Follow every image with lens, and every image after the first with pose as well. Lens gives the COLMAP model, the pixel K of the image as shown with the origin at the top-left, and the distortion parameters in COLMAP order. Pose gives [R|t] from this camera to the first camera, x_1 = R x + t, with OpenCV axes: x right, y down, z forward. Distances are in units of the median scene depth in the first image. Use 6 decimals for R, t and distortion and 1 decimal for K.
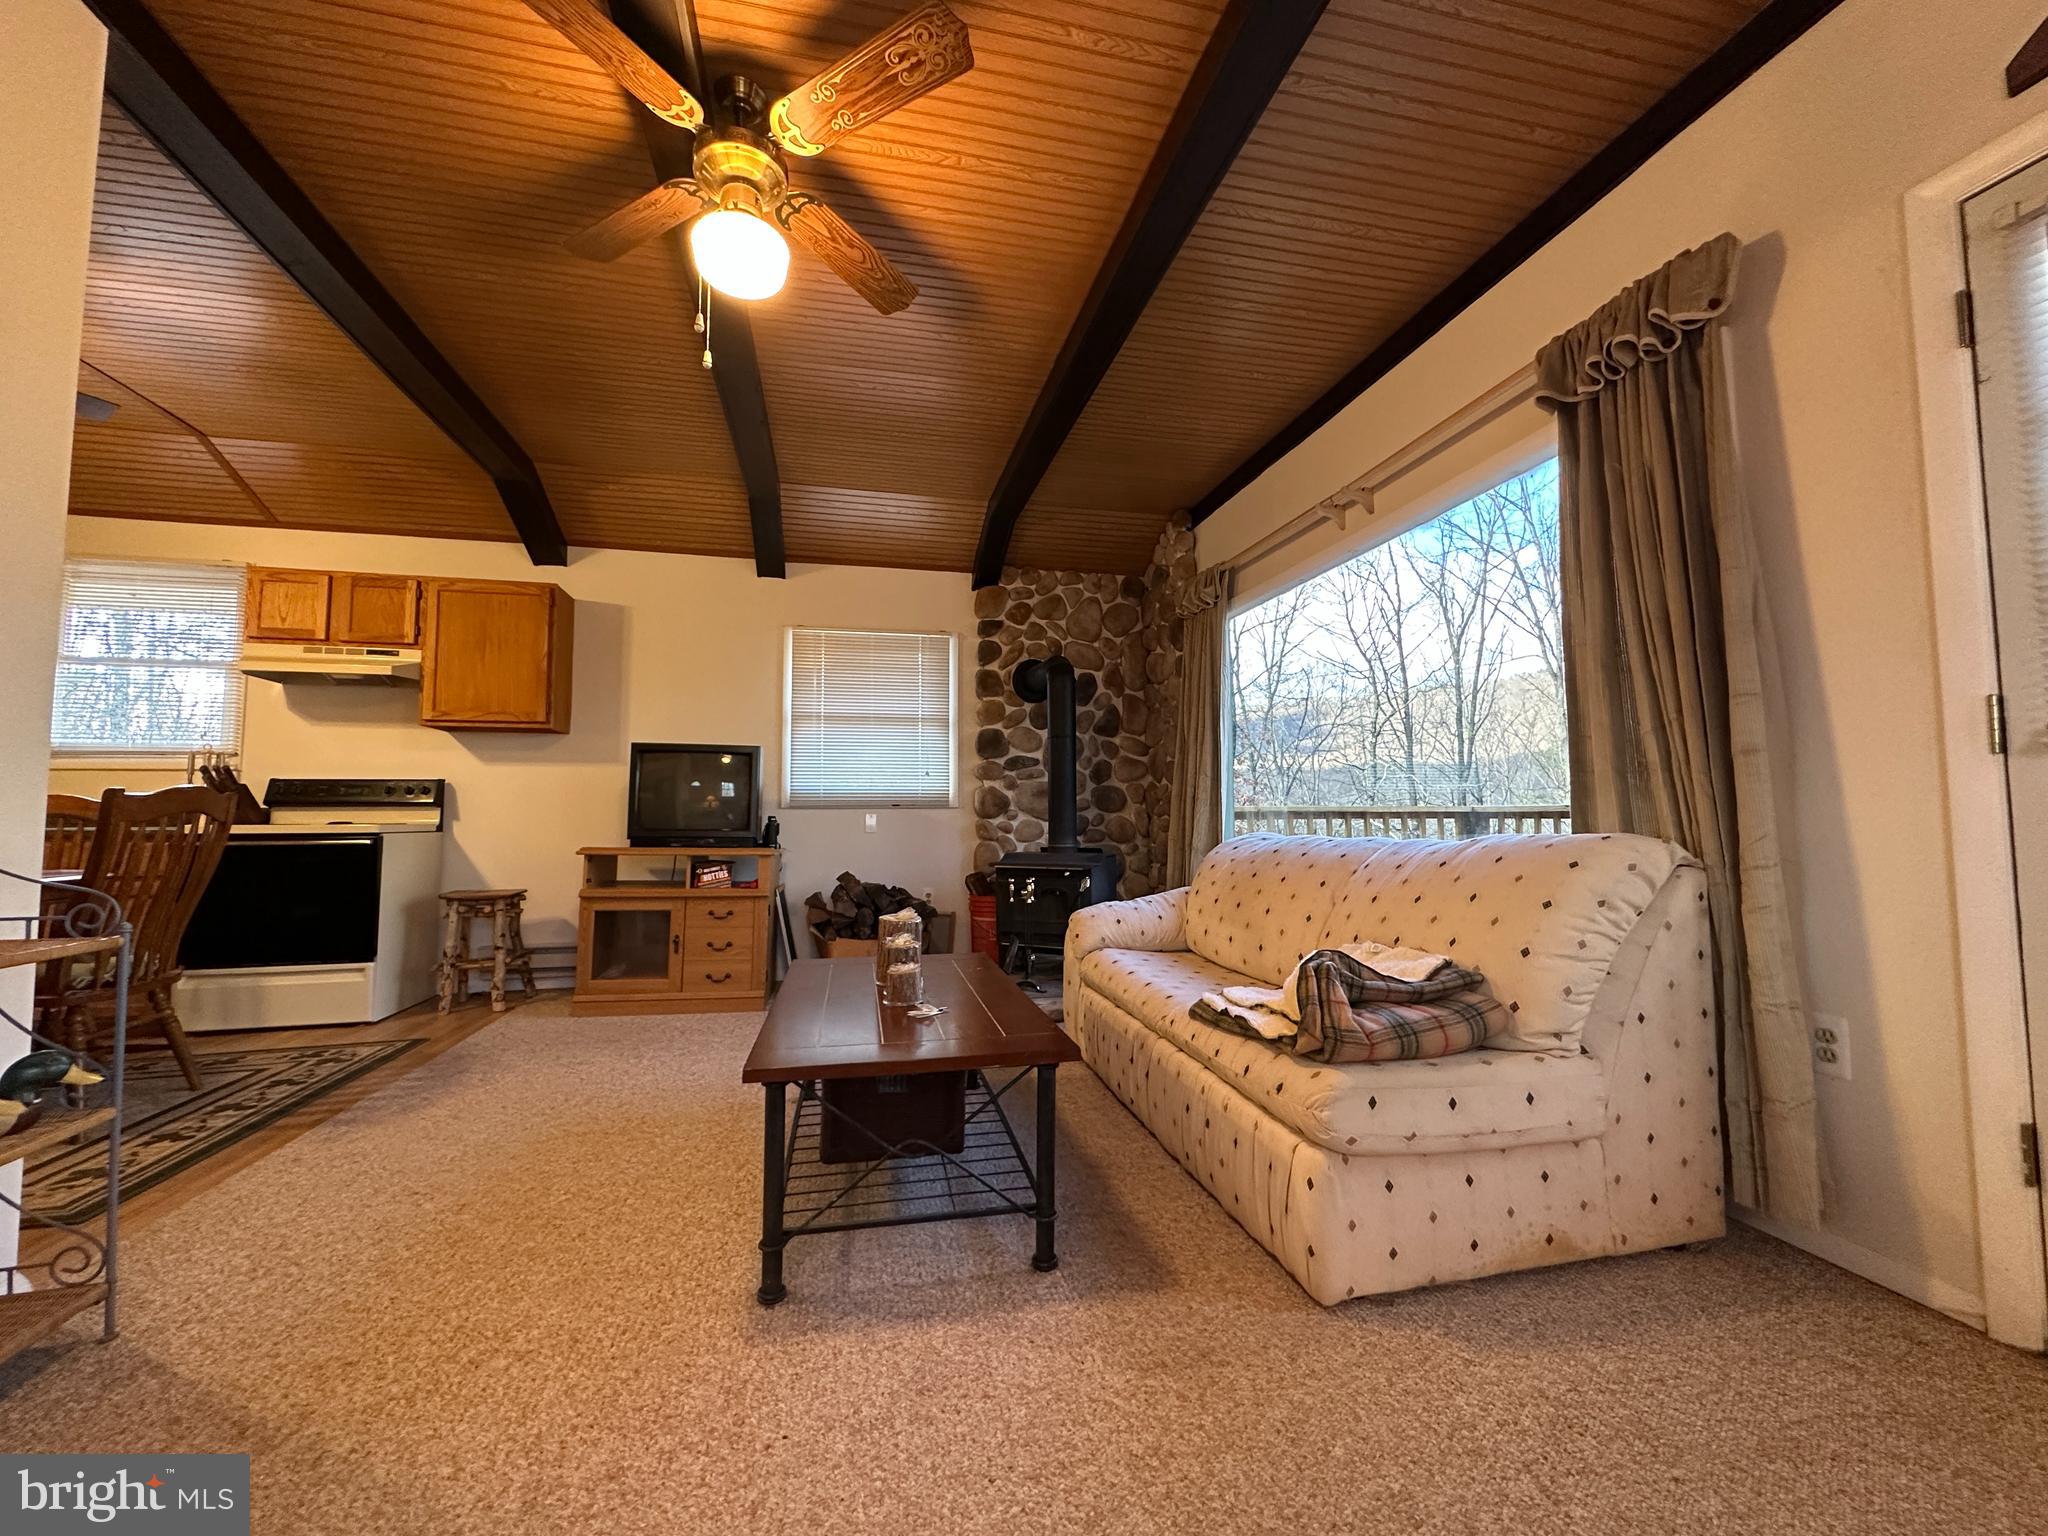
lens RADIAL K [[816.5, 0, 1023.5], [0, 816.5, 767.1], [0, 0, 1]] dist [-0.004147, 0.000652]
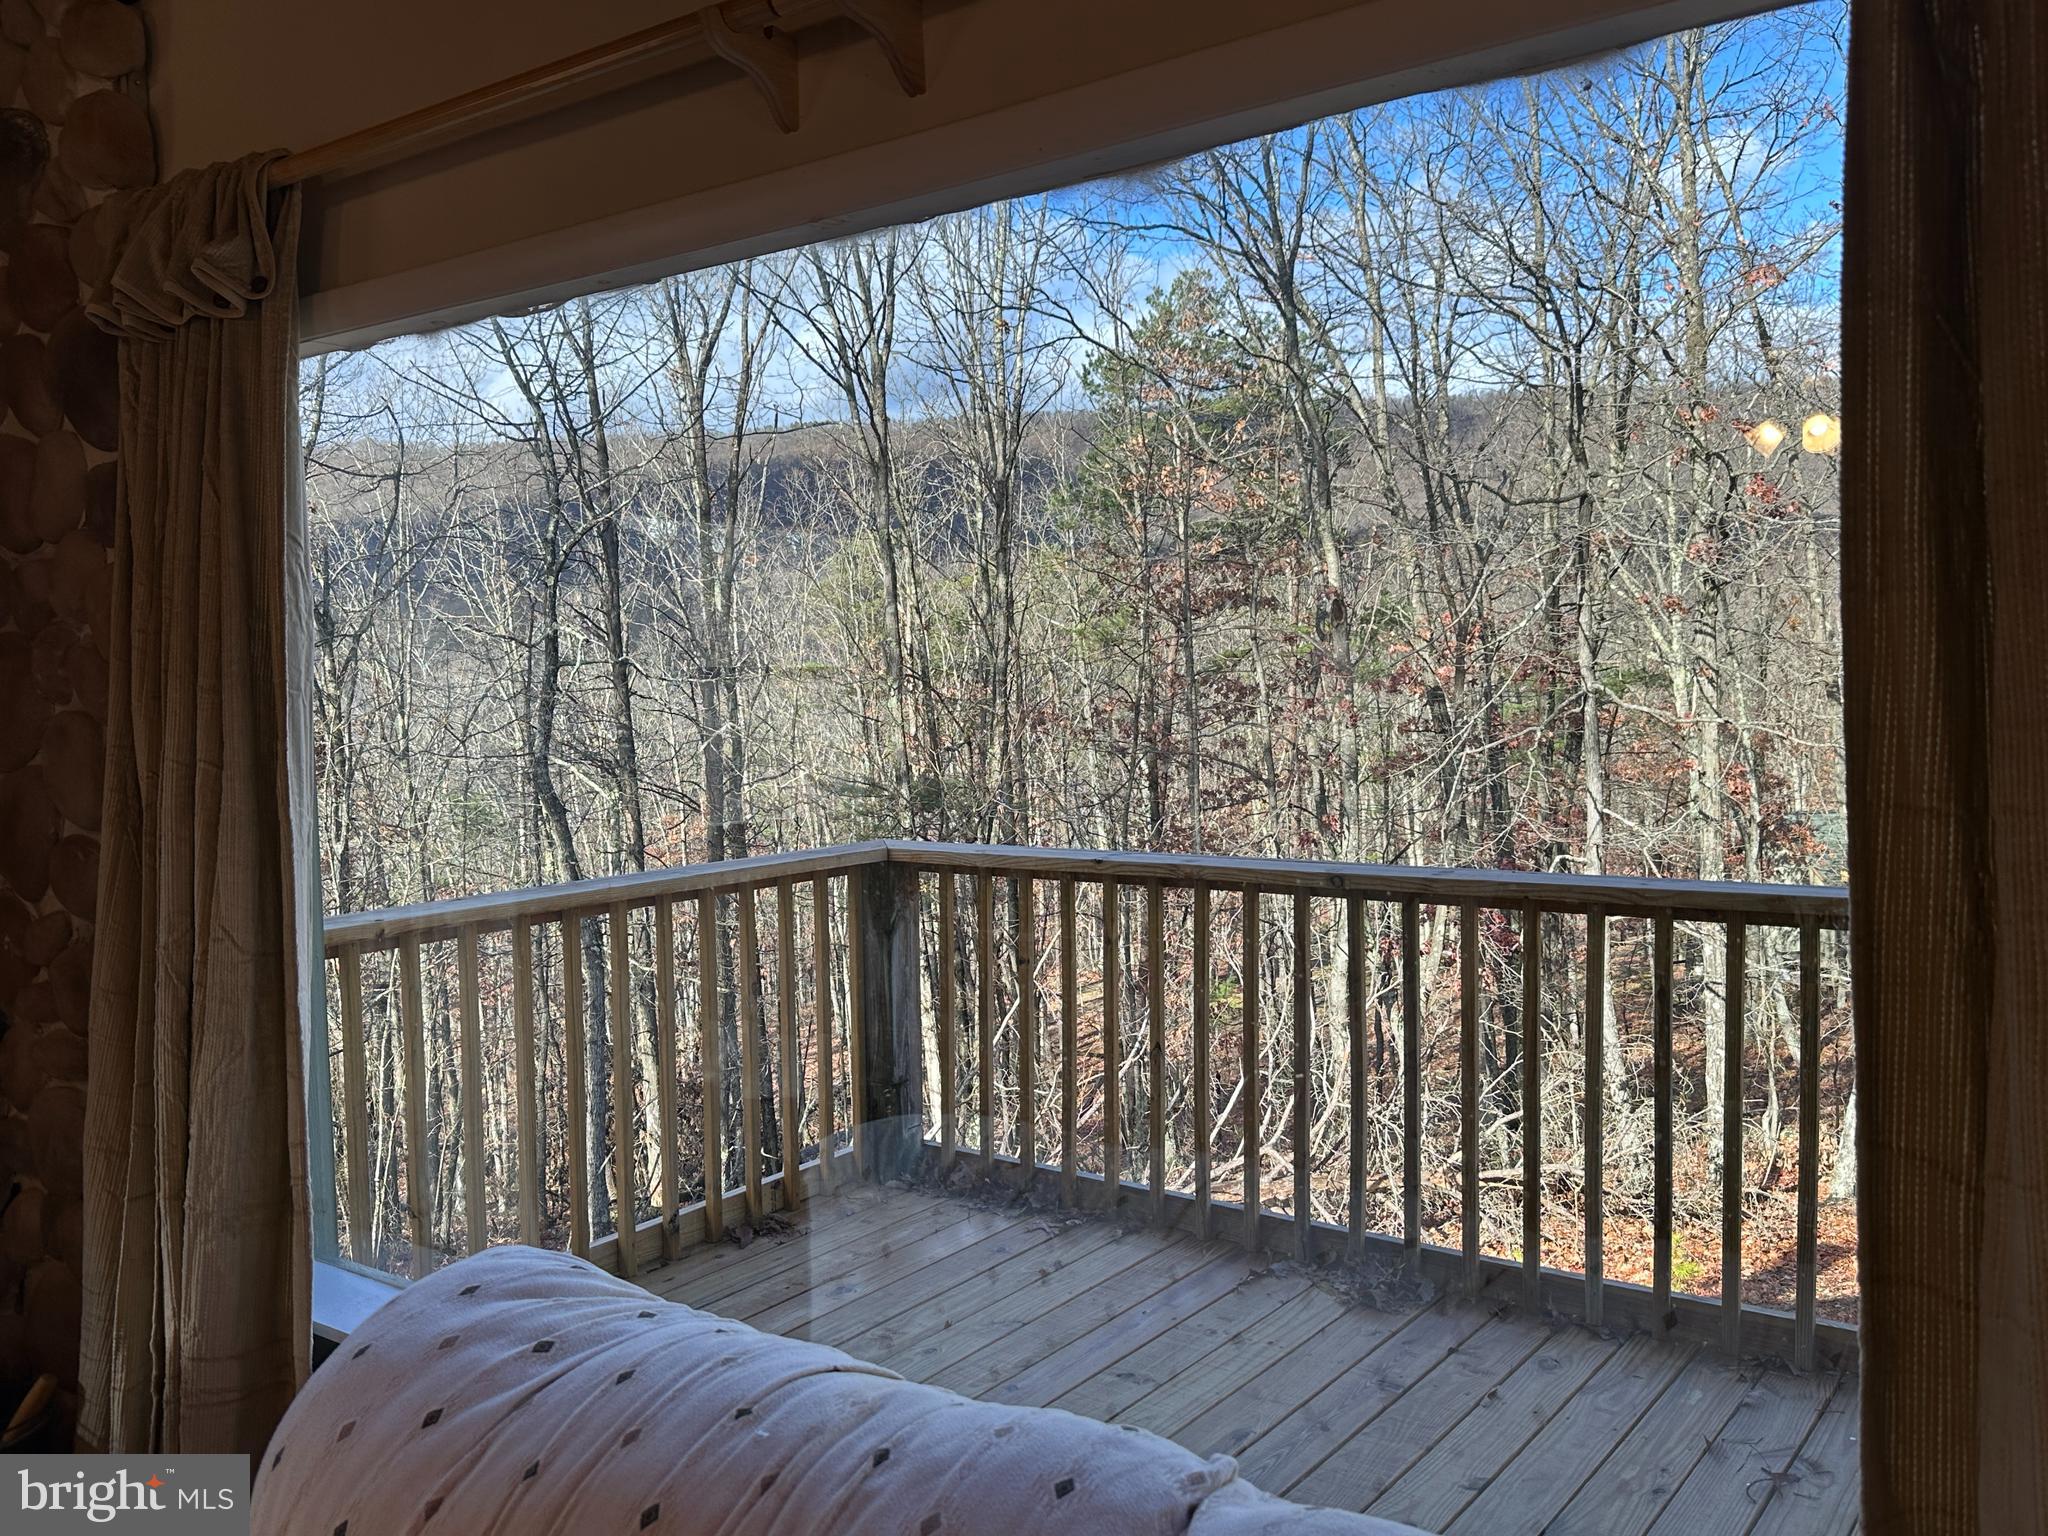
lens RADIAL K [[1684.9, 0, 1046.2], [0, 1684.9, 766.6], [0, 0, 1]] dist [-0.001581, -0.011130]
pose [[0.755712, -0.050589, 0.652948, 0.065951], [-0.017423, 0.995106, 0.097263, -0.111491], [-0.654673, -0.084879, 0.751132, 0.414193]]
